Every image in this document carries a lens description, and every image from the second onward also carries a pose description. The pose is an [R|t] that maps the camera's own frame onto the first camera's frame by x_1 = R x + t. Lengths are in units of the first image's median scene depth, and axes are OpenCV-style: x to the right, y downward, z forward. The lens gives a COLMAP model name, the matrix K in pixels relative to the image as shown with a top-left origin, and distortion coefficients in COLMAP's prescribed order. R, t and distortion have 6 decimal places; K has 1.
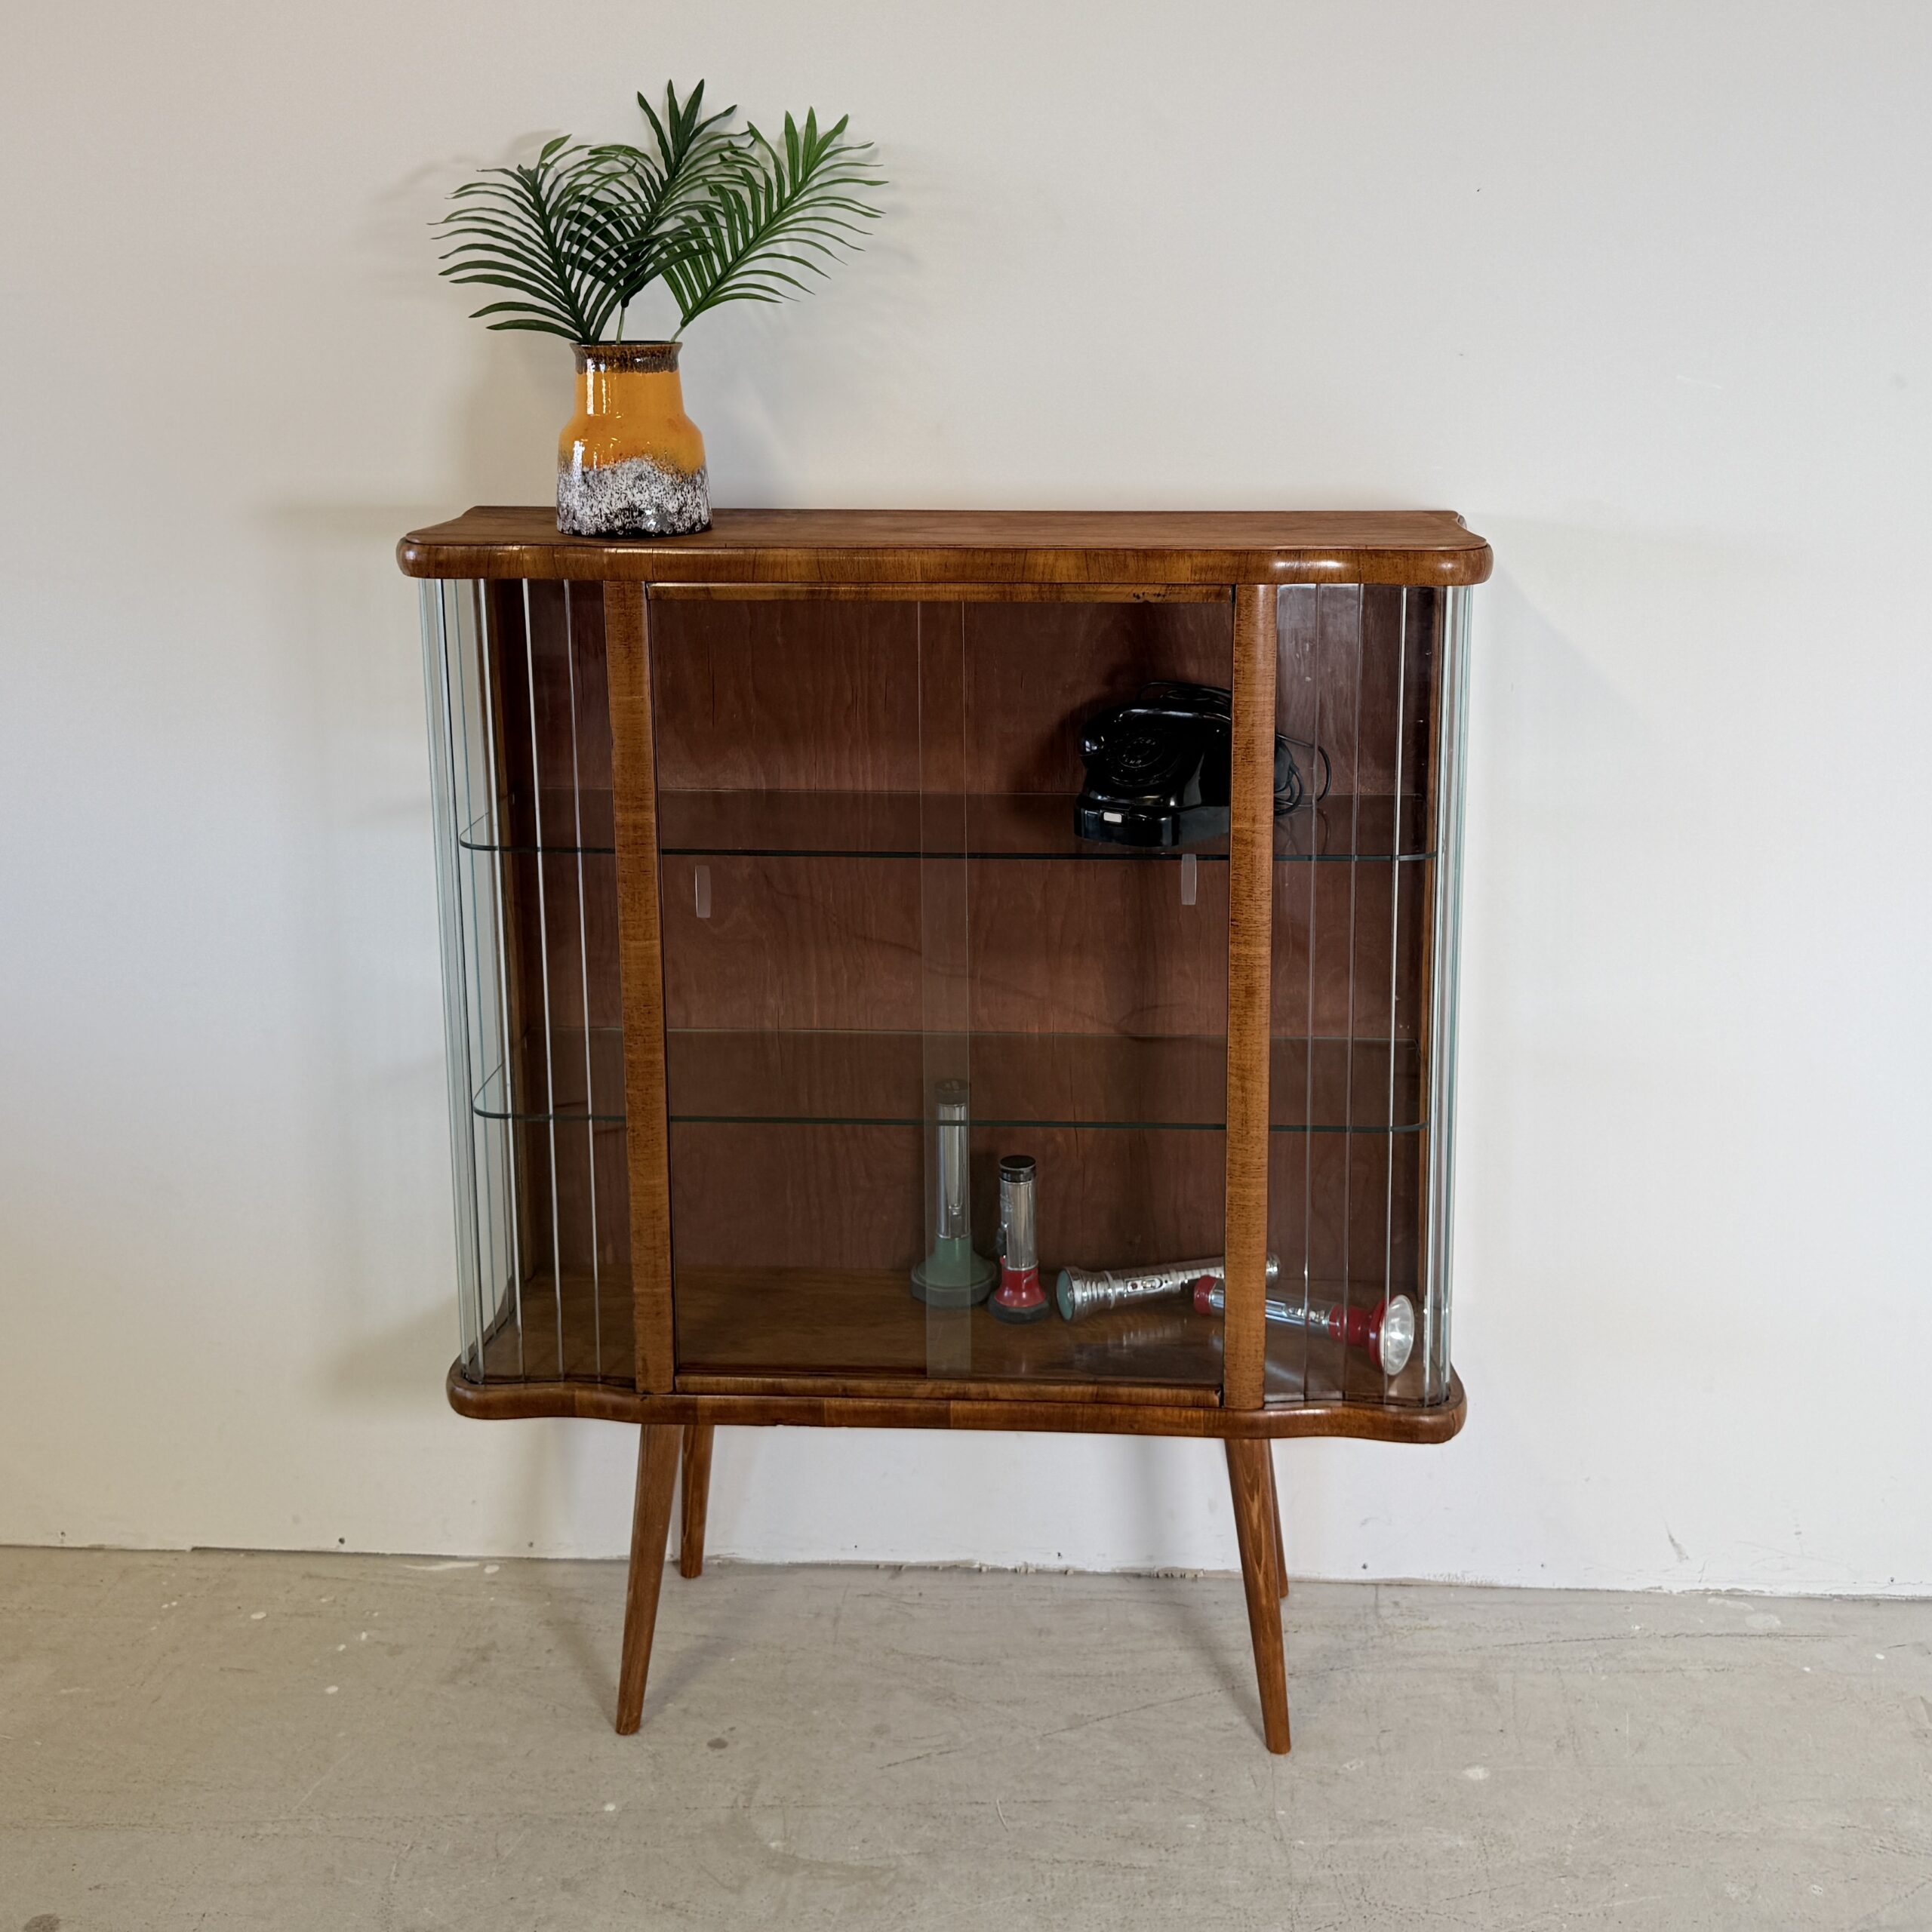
lens RADIAL K [[2312.5, 0, 1053.9], [0, 2312.5, 728.9], [0, 0, 1]] dist [0.150548, -0.332080]
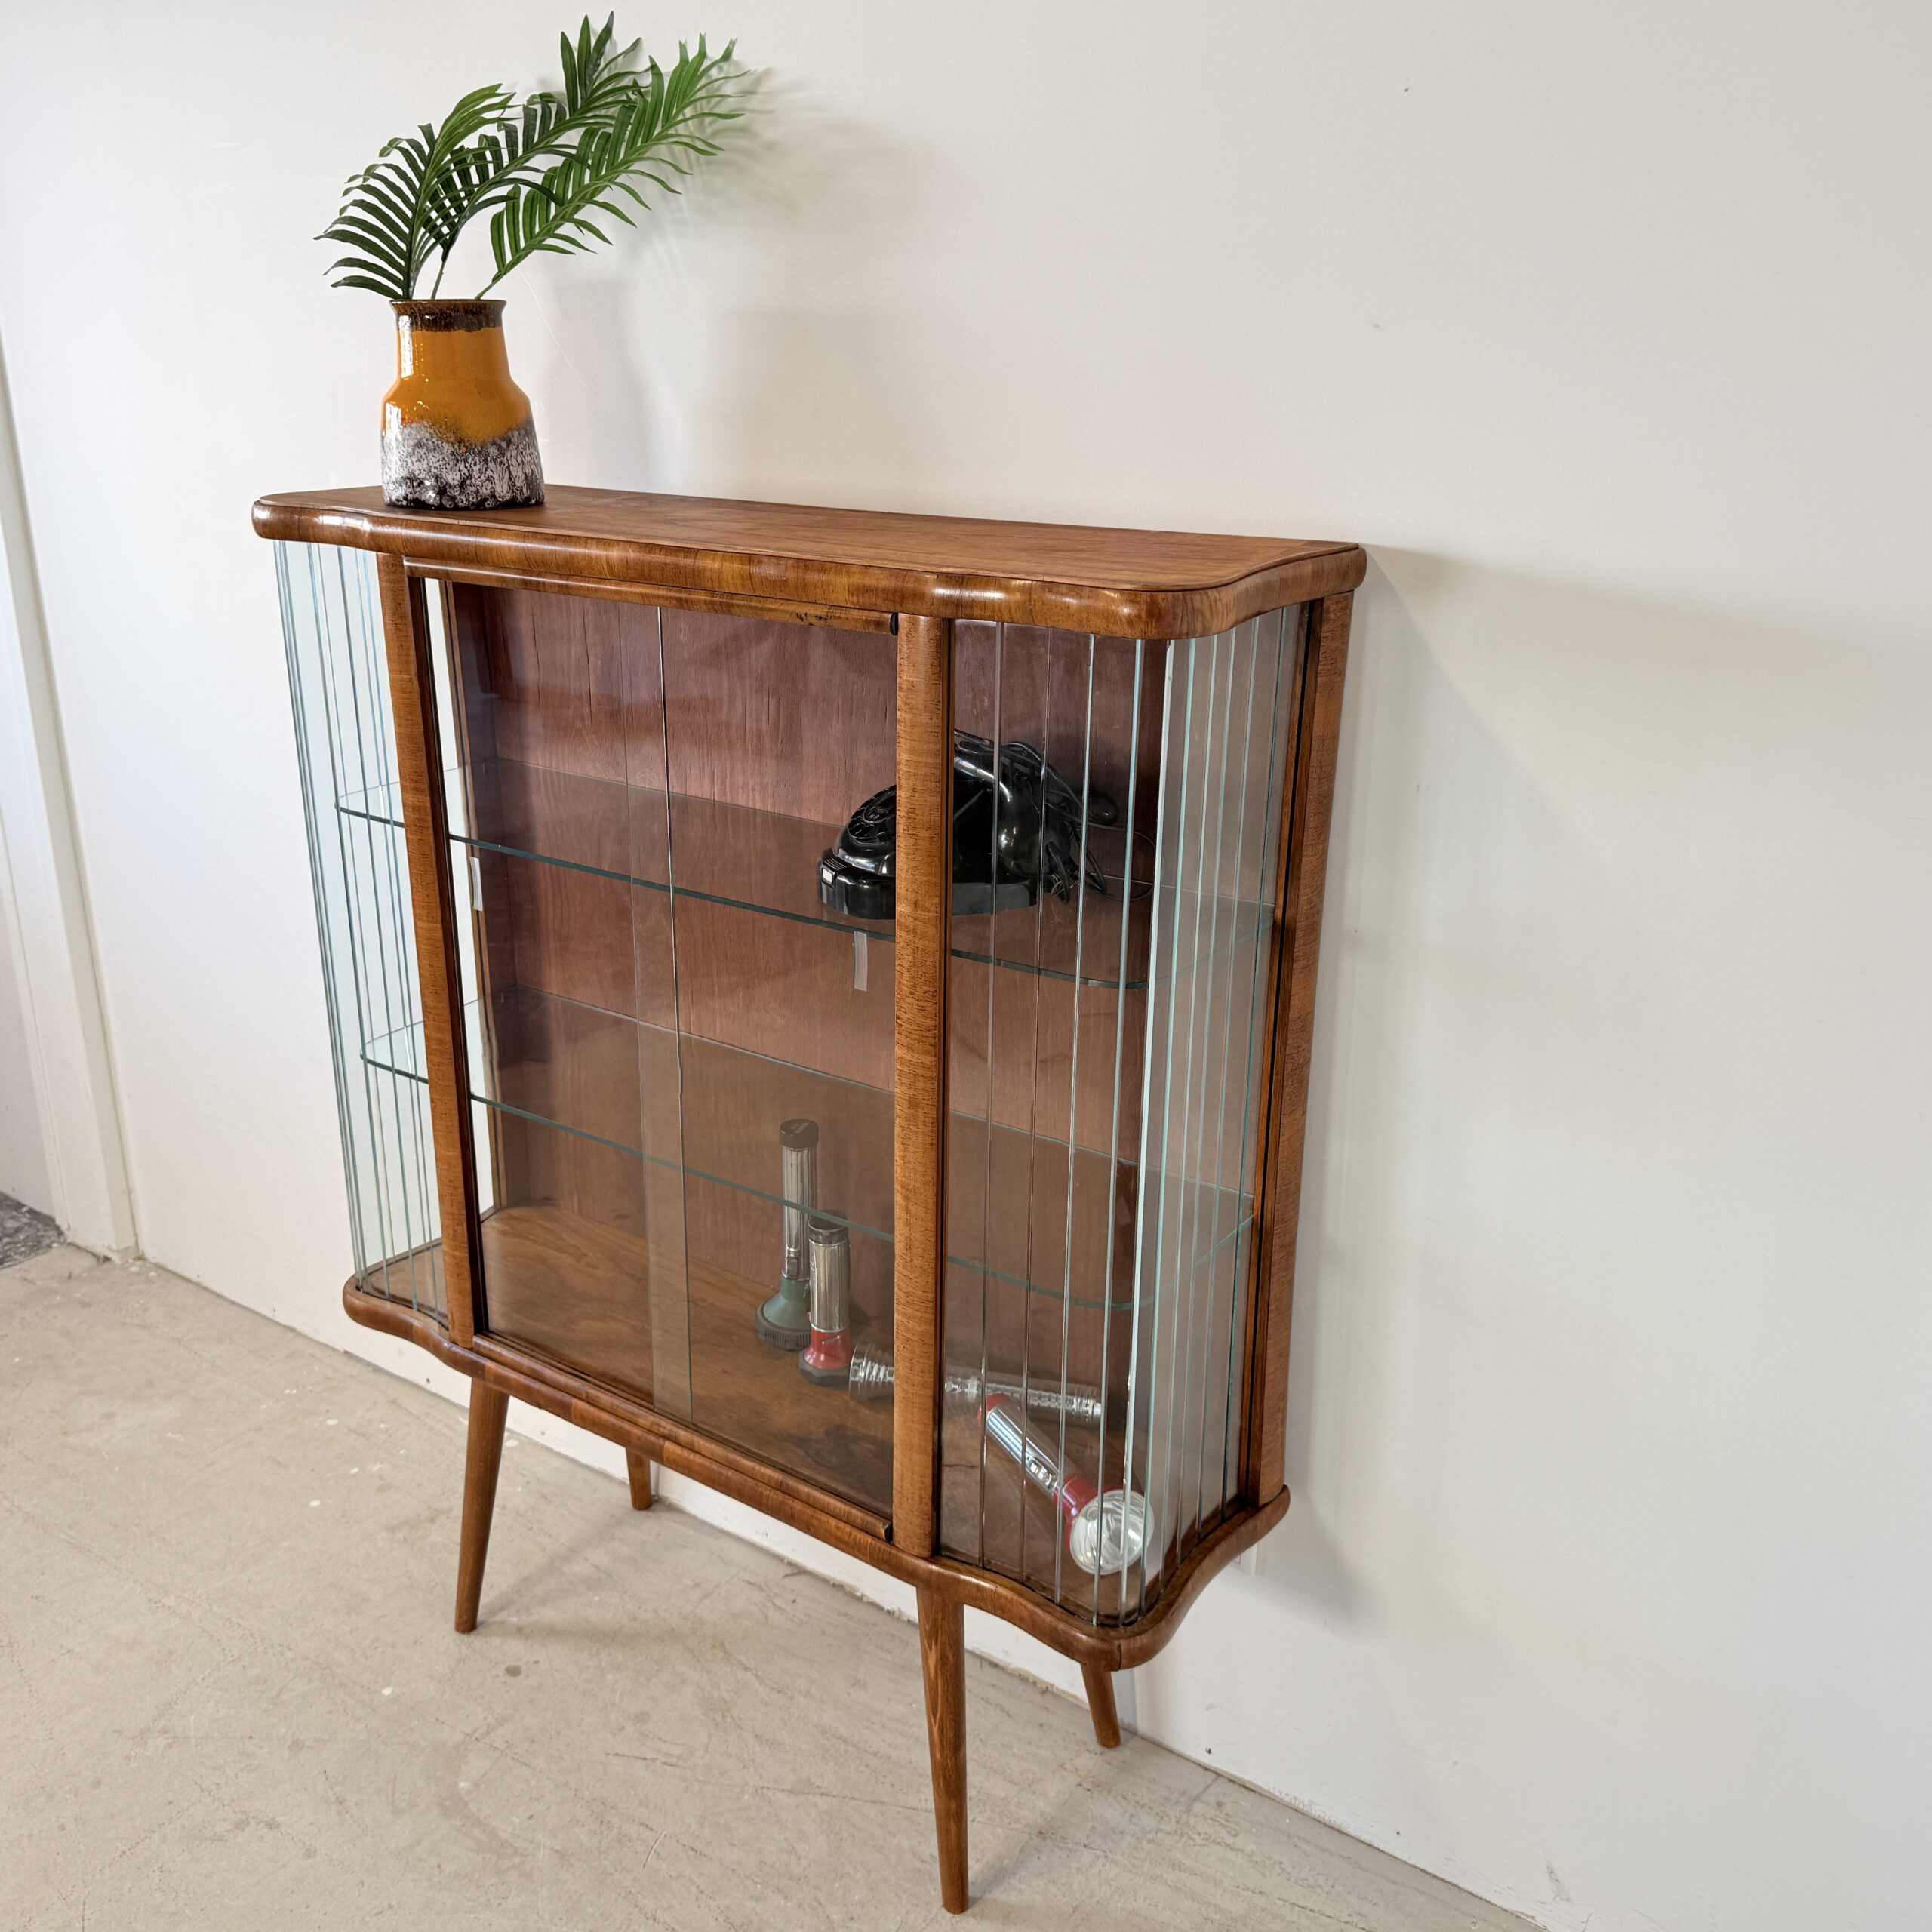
lens RADIAL K [[1897.5, 0, 889.6], [0, 1897.5, 982.2], [0, 0, 1]] dist [0.146509, -0.299360]
pose [[0.832707, 0.186523, -0.521352, 0.413508], [-0.113441, 0.979052, 0.169083, -0.044666], [0.541968, -0.081654, 0.836423, 0.398825]]
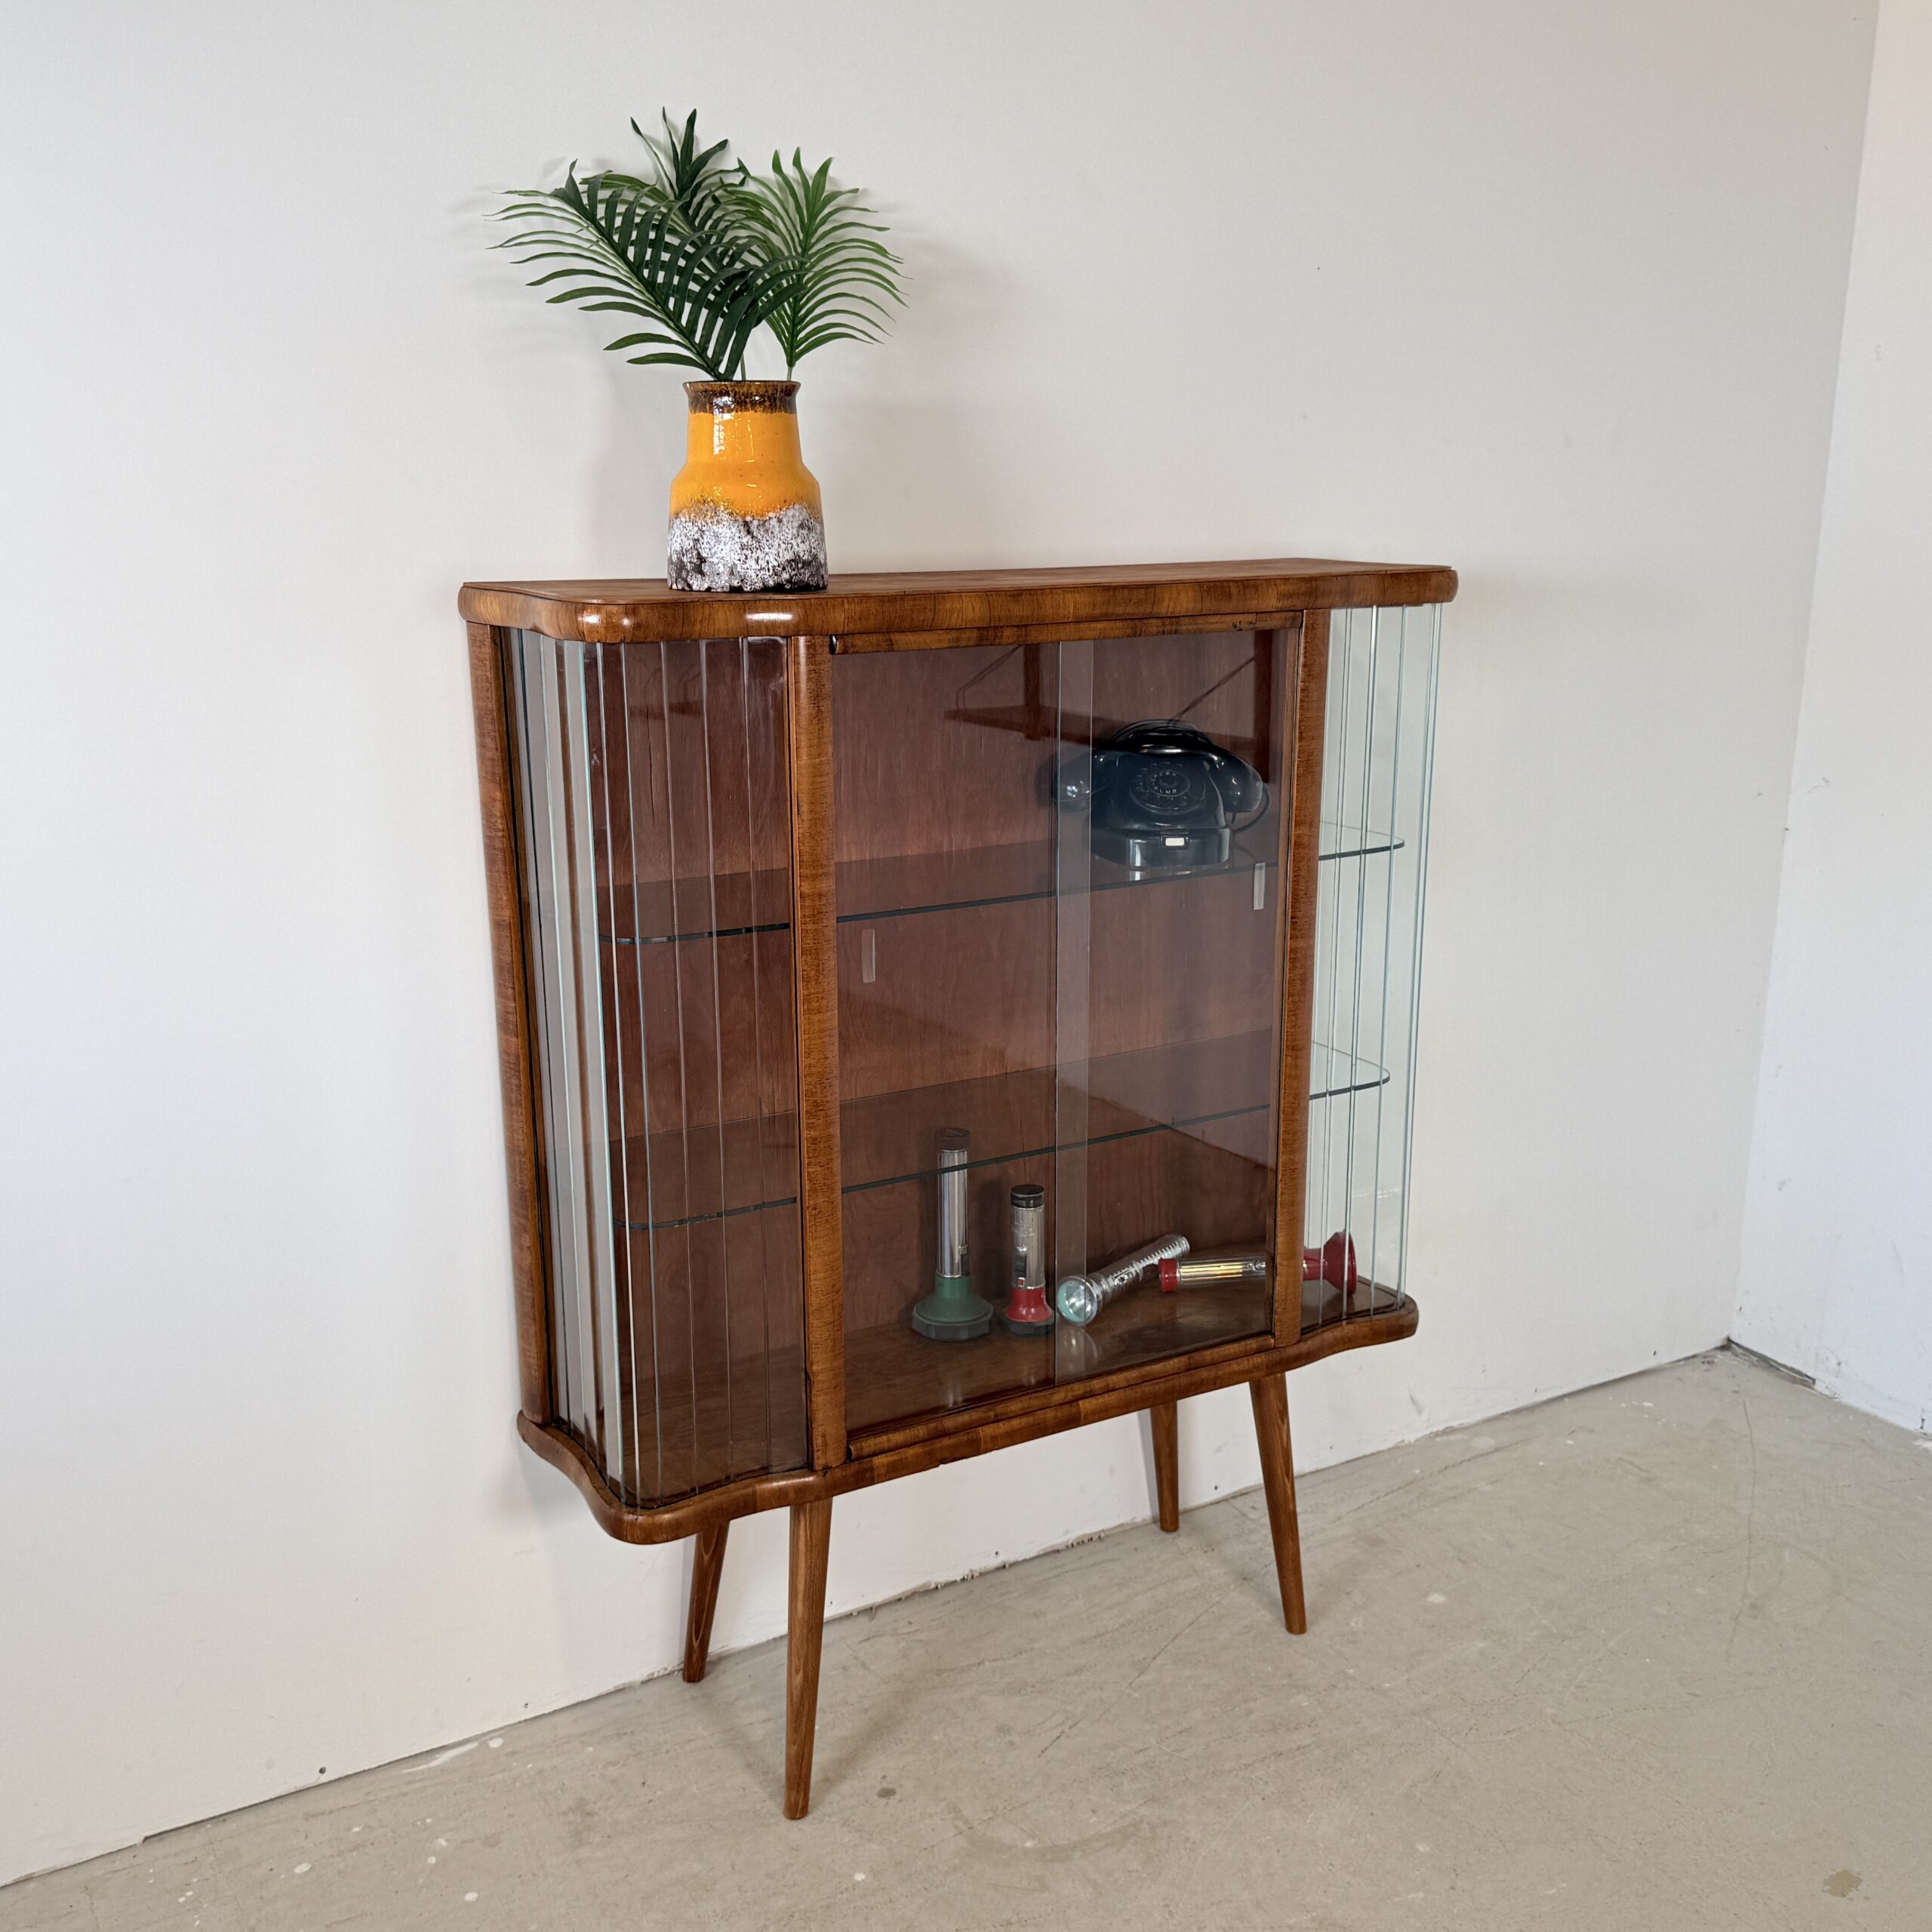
lens RADIAL K [[2107.5, 0, 965.8], [0, 2107.5, 1049.1], [0, 0, 1]] dist [0.172228, -0.341360]
pose [[0.824837, -0.150834, 0.544879, -0.595612], [0.116454, 0.988416, 0.097326, 0.025540], [-0.553247, -0.016825, 0.832847, 0.217160]]
